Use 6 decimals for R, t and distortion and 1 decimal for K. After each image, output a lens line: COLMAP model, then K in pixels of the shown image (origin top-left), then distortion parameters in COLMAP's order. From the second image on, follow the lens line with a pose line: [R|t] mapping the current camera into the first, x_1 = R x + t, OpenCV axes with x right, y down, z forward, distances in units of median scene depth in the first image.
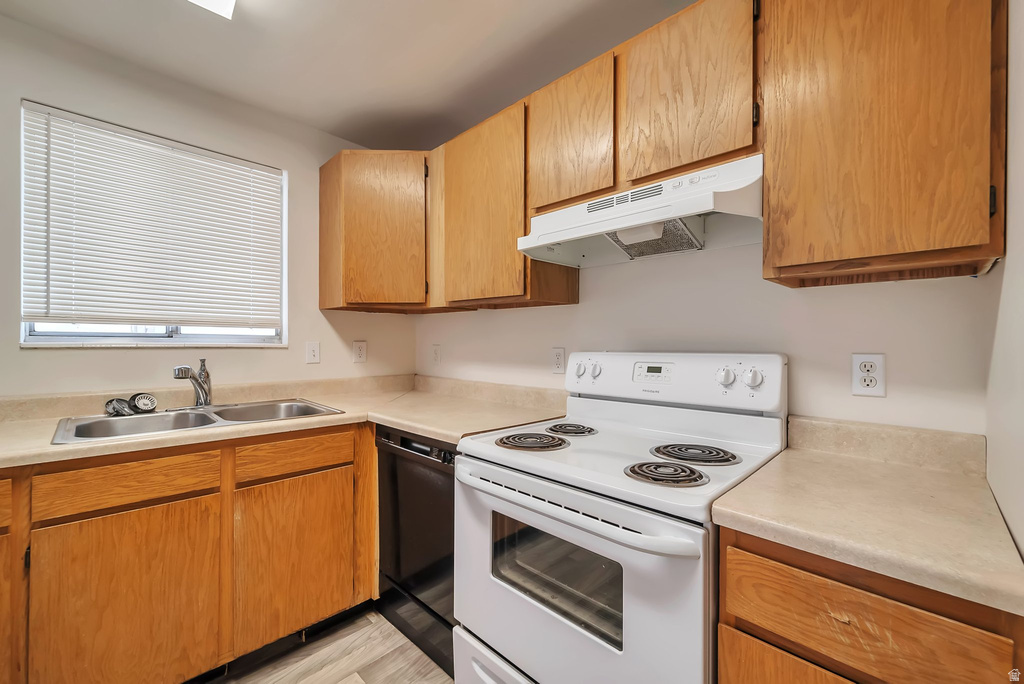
lens RADIAL K [[413.6, 0, 504.6], [0, 413.6, 345.7], [0, 0, 1]] dist [-0.001914, -0.000557]
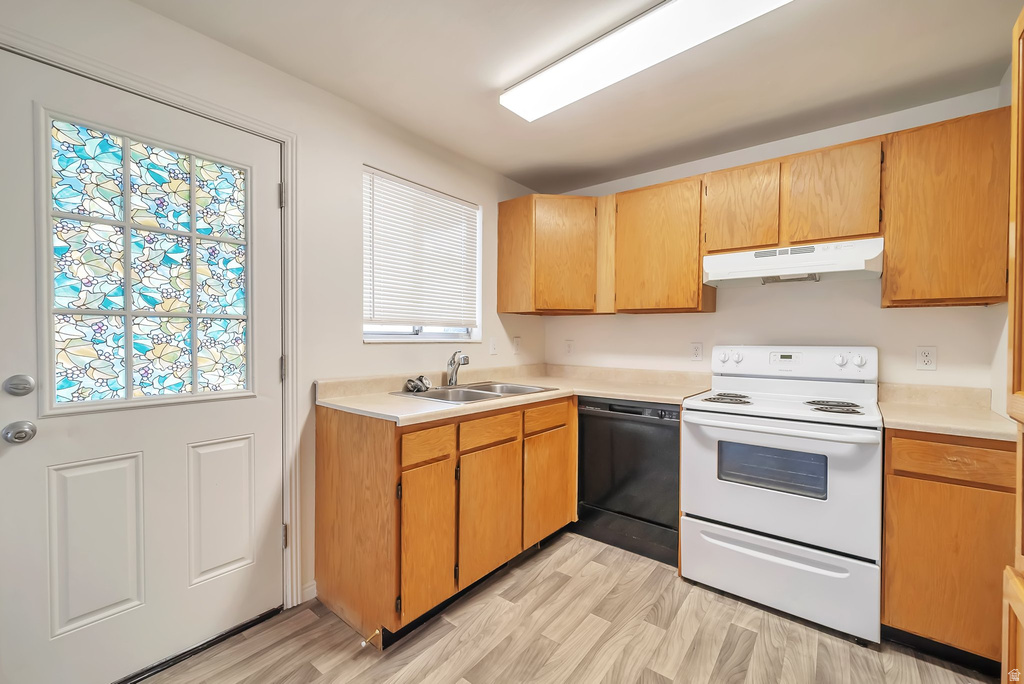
lens RADIAL K [[413.6, 0, 519.7], [0, 413.6, 346.6], [0, 0, 1]] dist [-0.001914, -0.000557]
pose [[0.995333, -0.000796, 0.096501, -0.901097], [-0.000854, 0.999854, 0.017056, -0.008037], [-0.096501, -0.017059, 0.995187, -0.524897]]
